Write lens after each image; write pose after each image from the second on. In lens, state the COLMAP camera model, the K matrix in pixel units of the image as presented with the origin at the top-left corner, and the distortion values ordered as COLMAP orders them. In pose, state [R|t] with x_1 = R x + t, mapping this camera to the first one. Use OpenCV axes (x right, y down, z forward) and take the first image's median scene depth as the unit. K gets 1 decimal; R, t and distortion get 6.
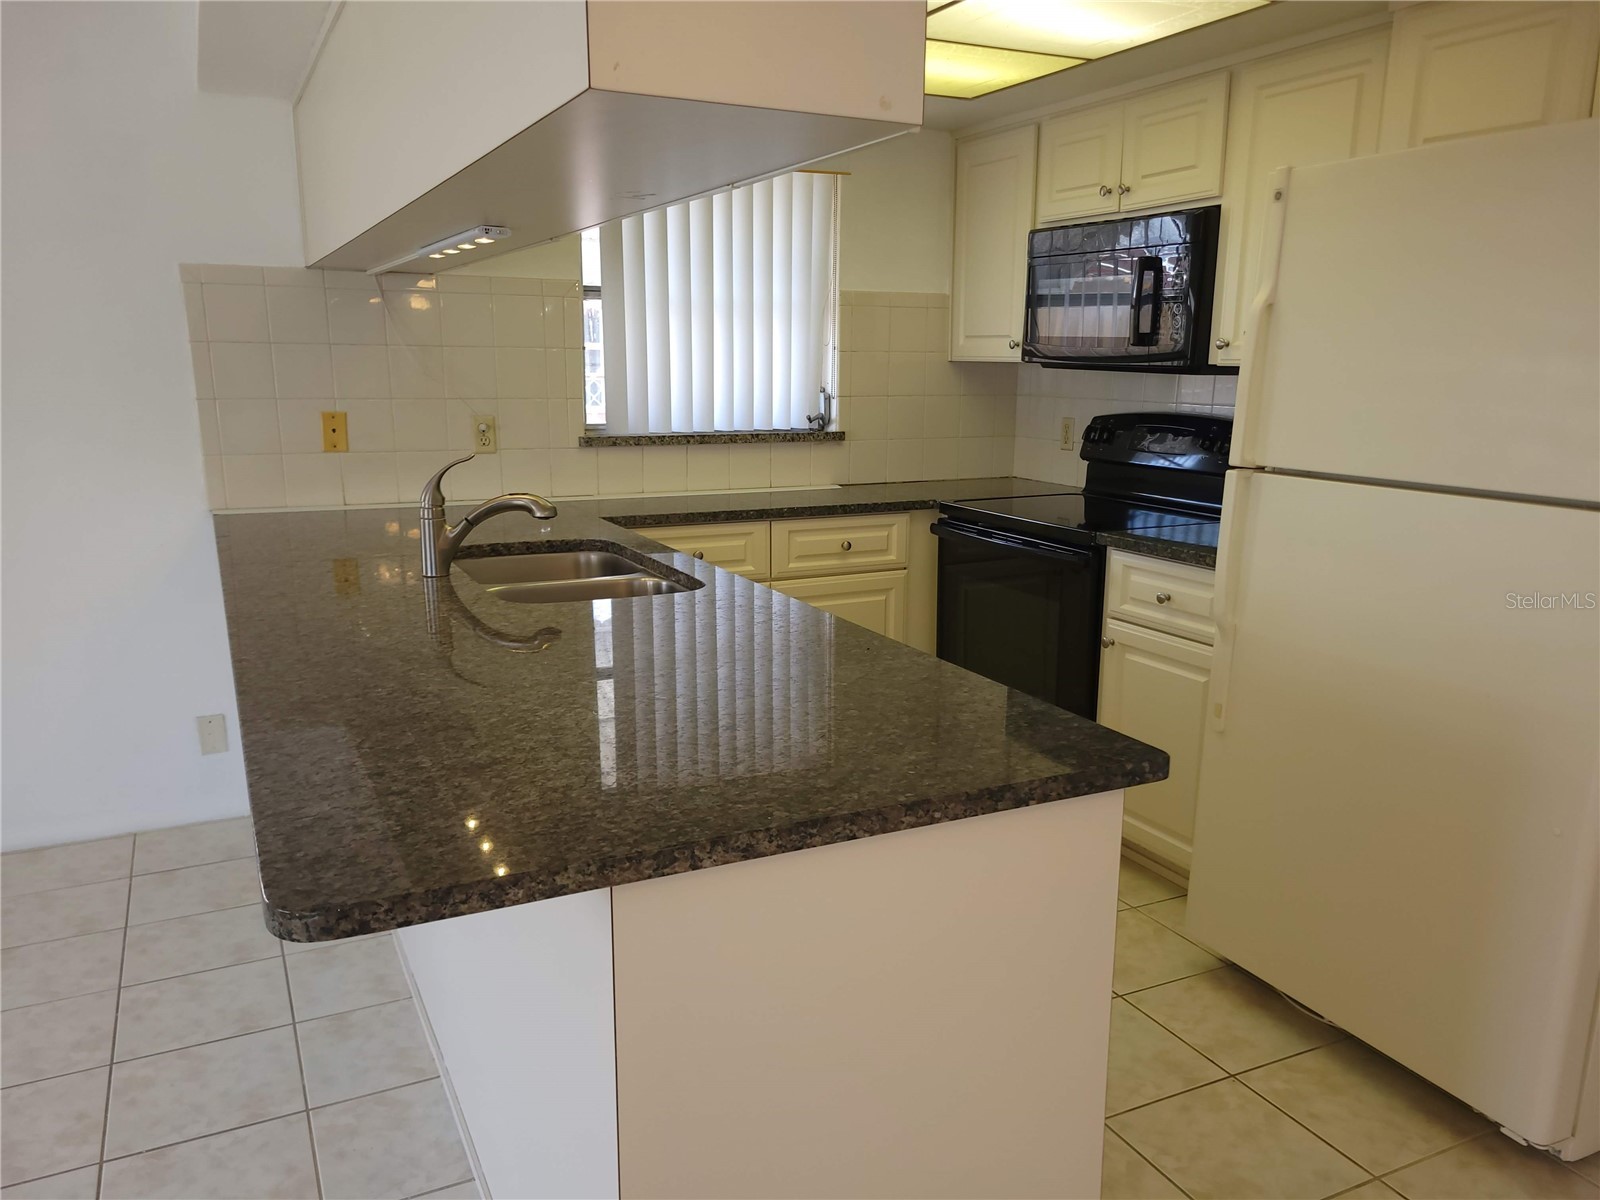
lens RADIAL K [[1204.3, 0, 806.1], [0, 1204.3, 621.0], [0, 0, 1]] dist [0.053129, -0.028943]
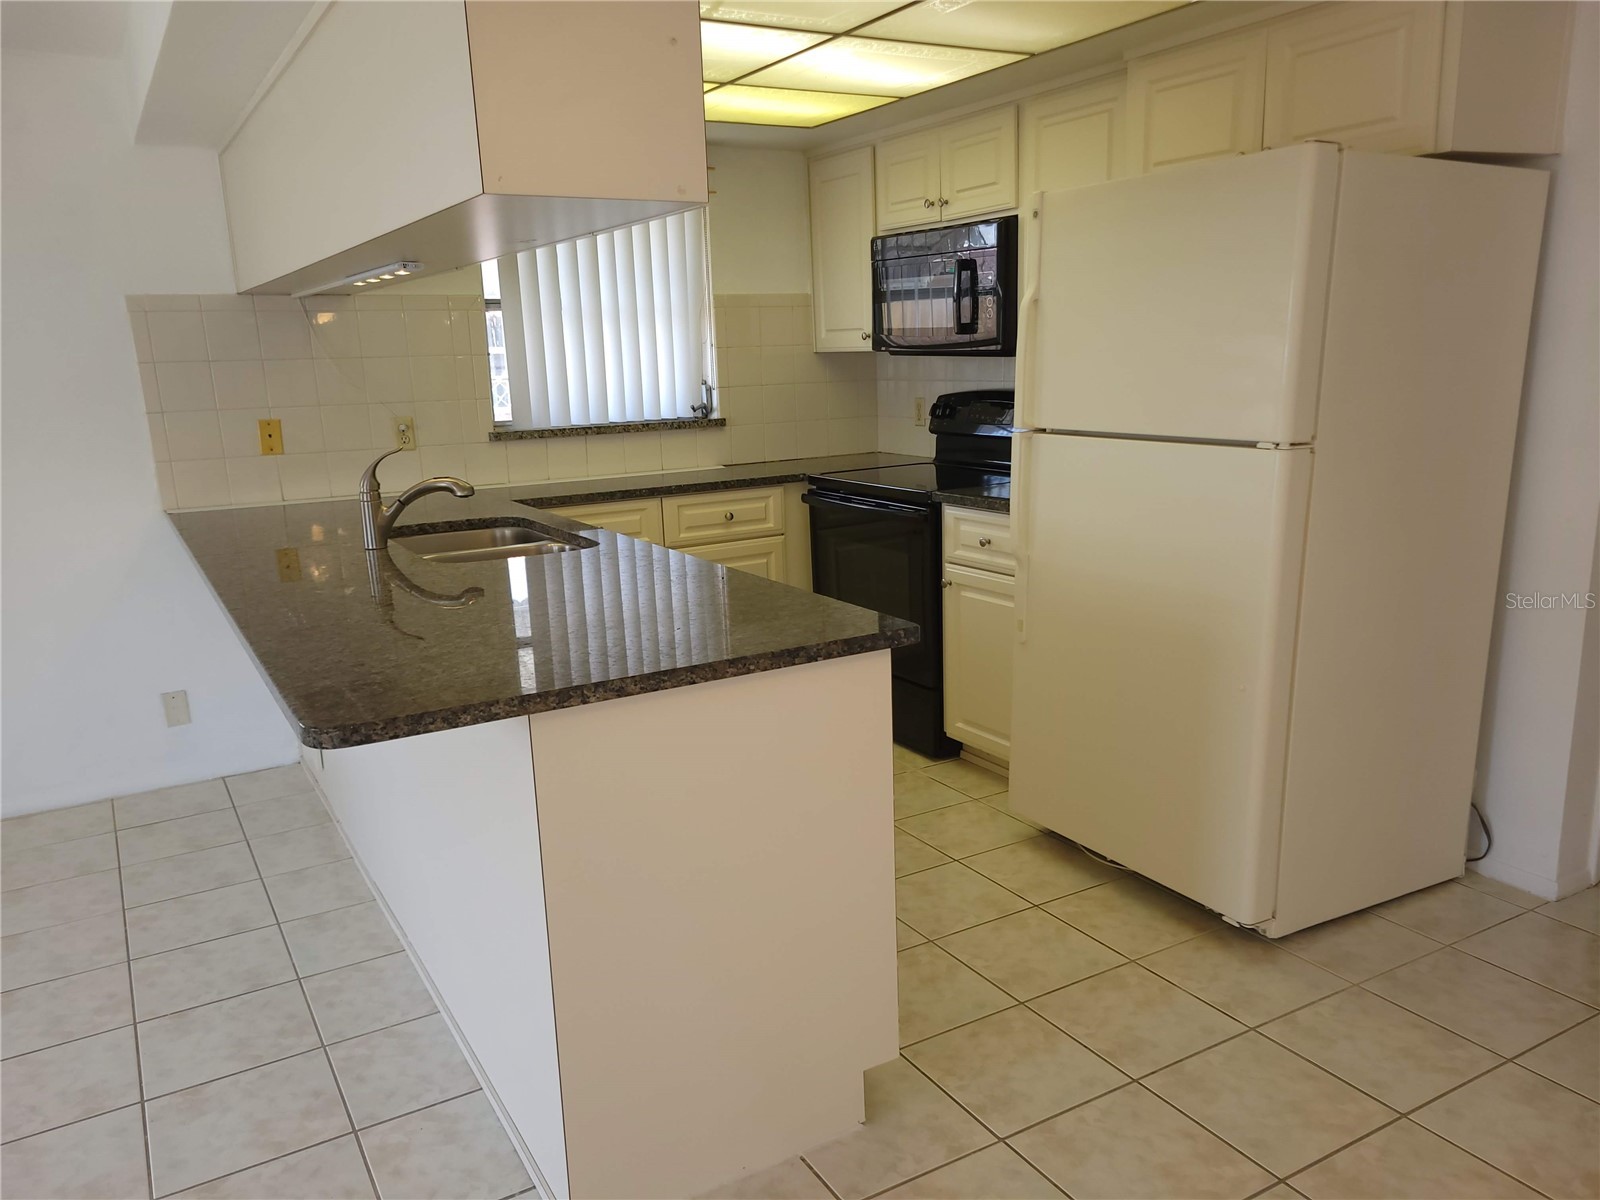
lens RADIAL K [[1204.3, 0, 801.1], [0, 1204.3, 622.4], [0, 0, 1]] dist [0.053129, -0.028943]
pose [[0.996752, -0.054826, 0.058984, 0.031791], [0.054389, 0.998479, 0.008987, 0.035991], [-0.059387, -0.005750, 0.998218, -0.175630]]
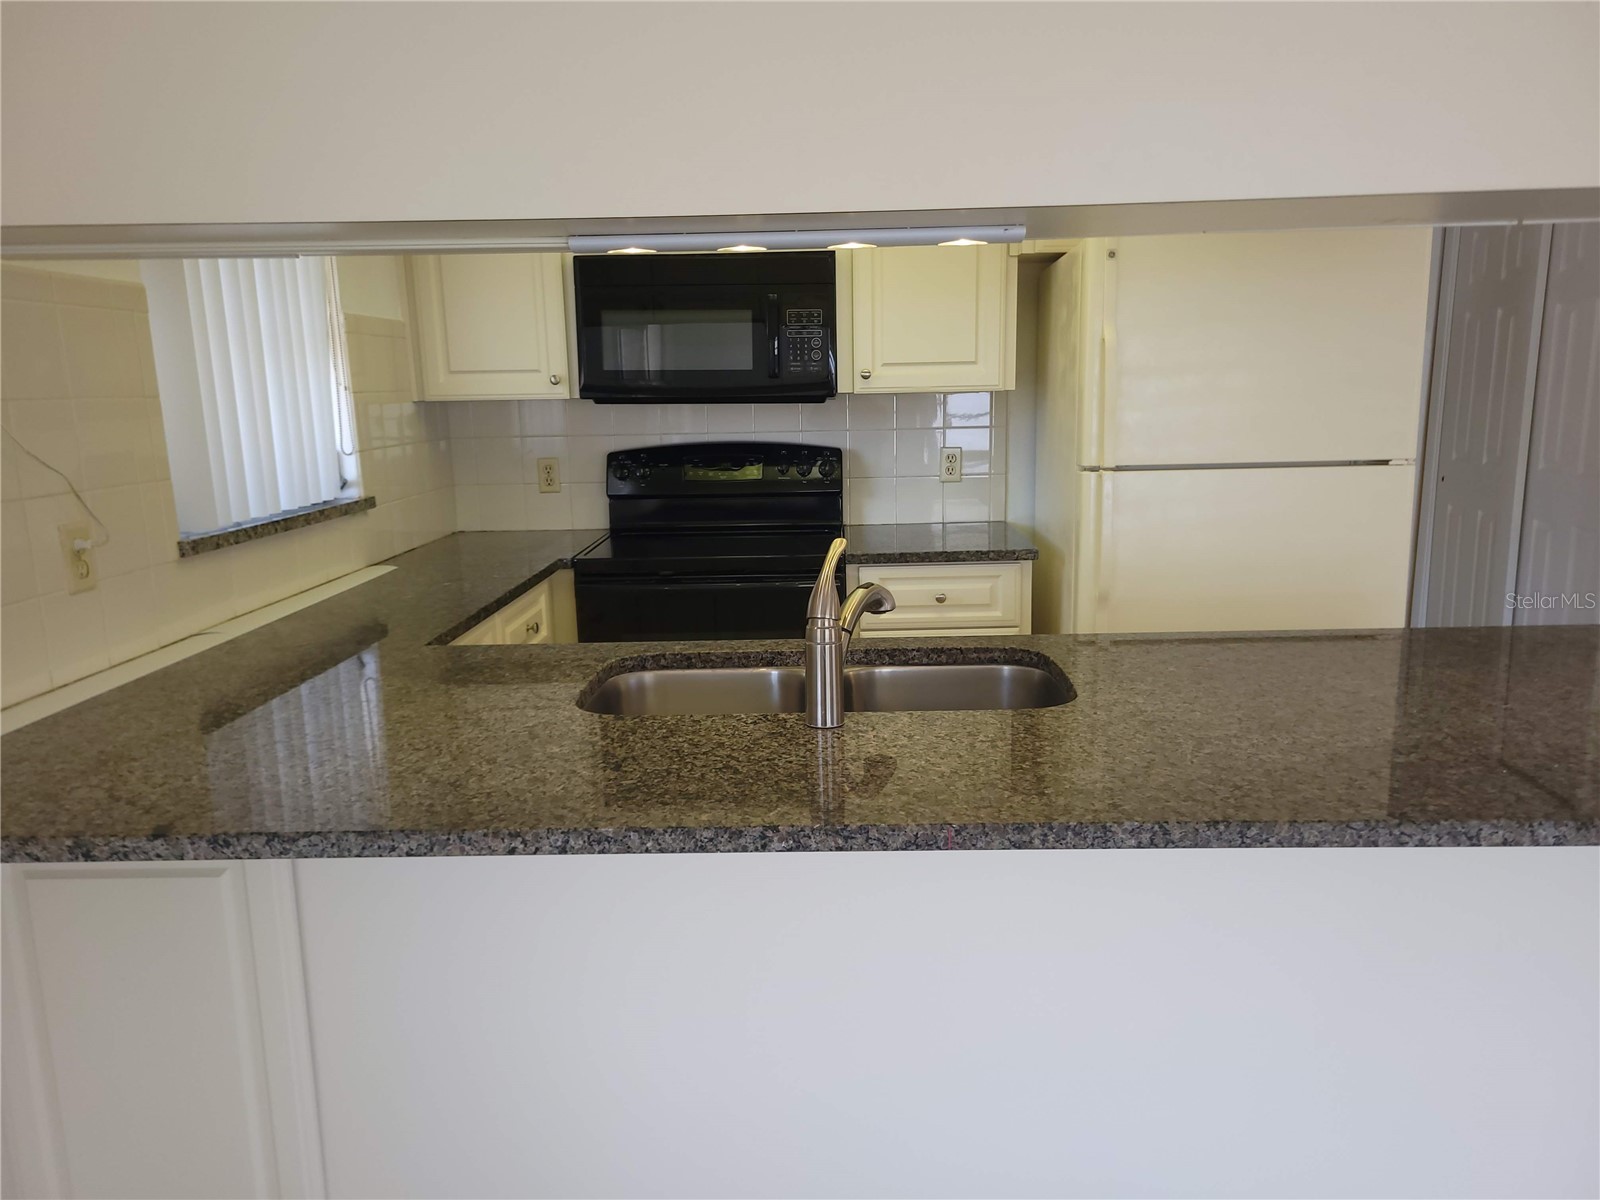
lens RADIAL K [[1204.3, 0, 799.6], [0, 1204.3, 614.2], [0, 0, 1]] dist [0.053129, -0.028943]
pose [[0.463740, -0.185985, 0.866230, -0.653280], [0.217308, 0.971729, 0.092299, -0.119990], [-0.858908, 0.145436, 0.491046, 0.498582]]
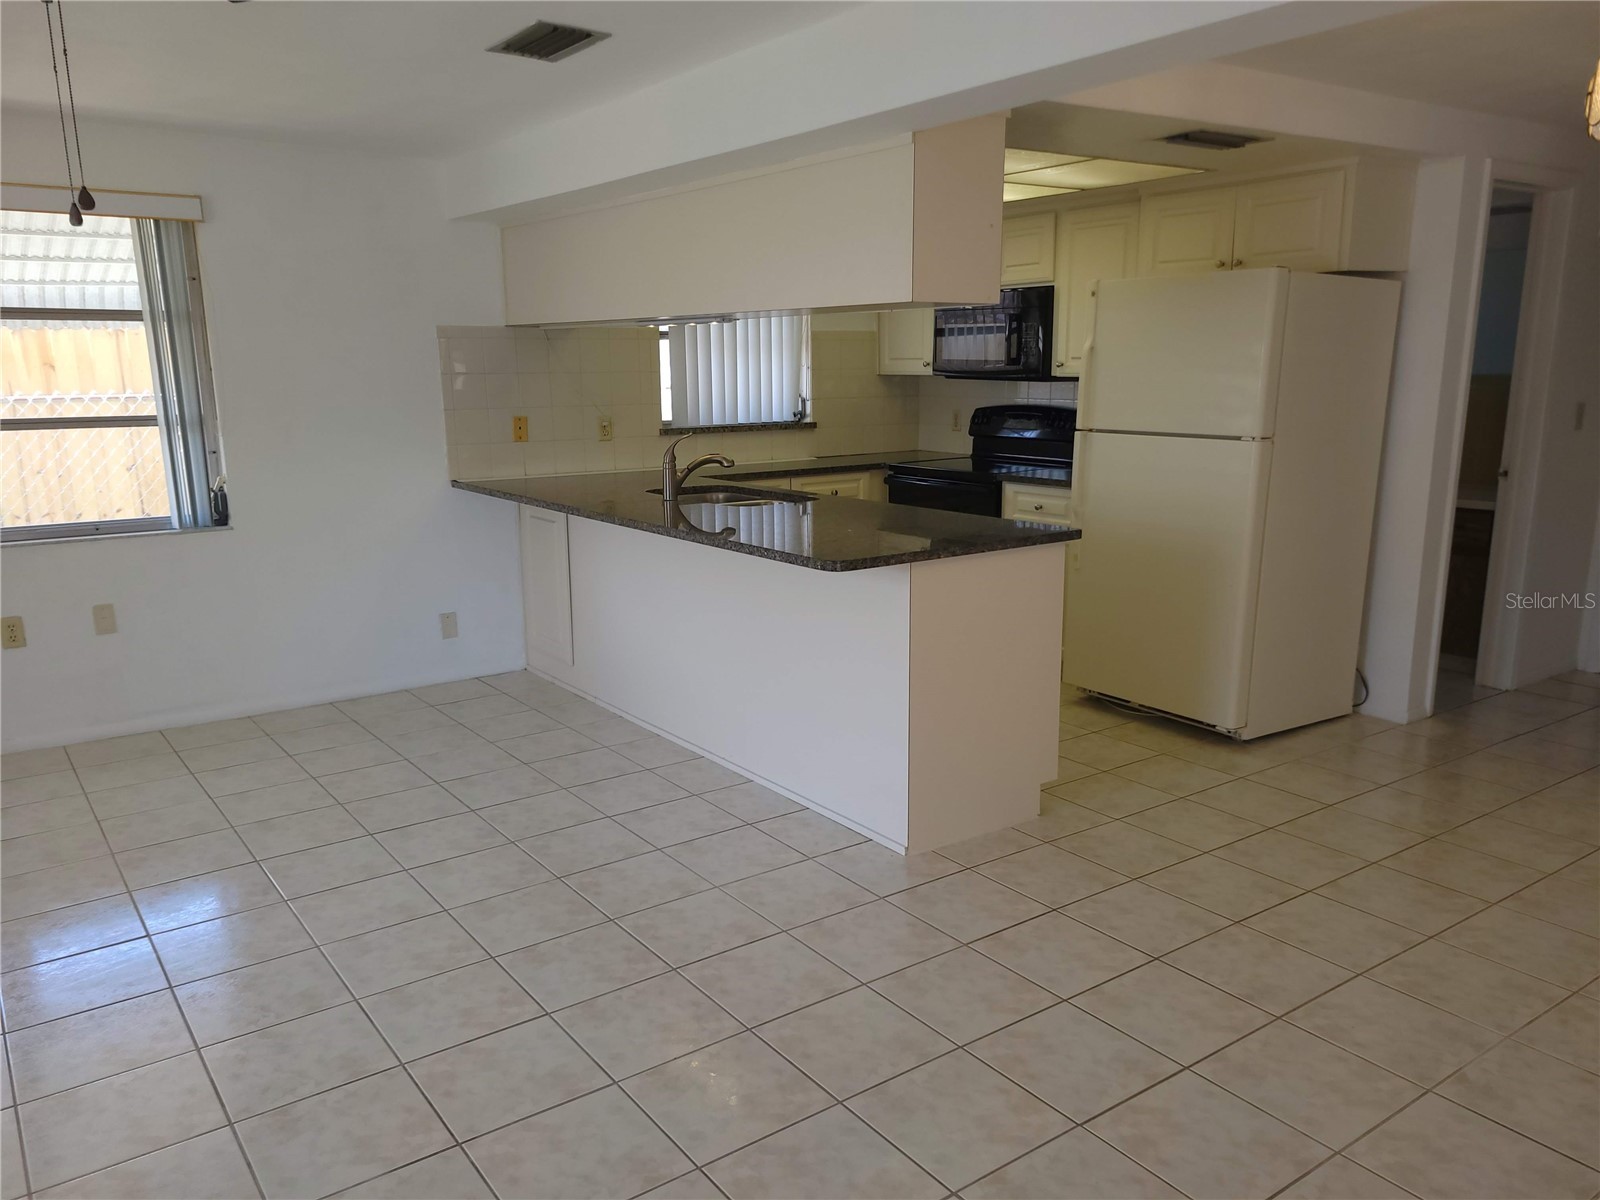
lens RADIAL K [[1204.3, 0, 799.9], [0, 1204.3, 614.0], [0, 0, 1]] dist [0.053129, -0.028943]
pose [[0.985814, -0.050510, 0.160061, -0.305687], [0.052022, 0.998632, -0.005267, 0.114926], [-0.159576, 0.013519, 0.987093, -0.621968]]
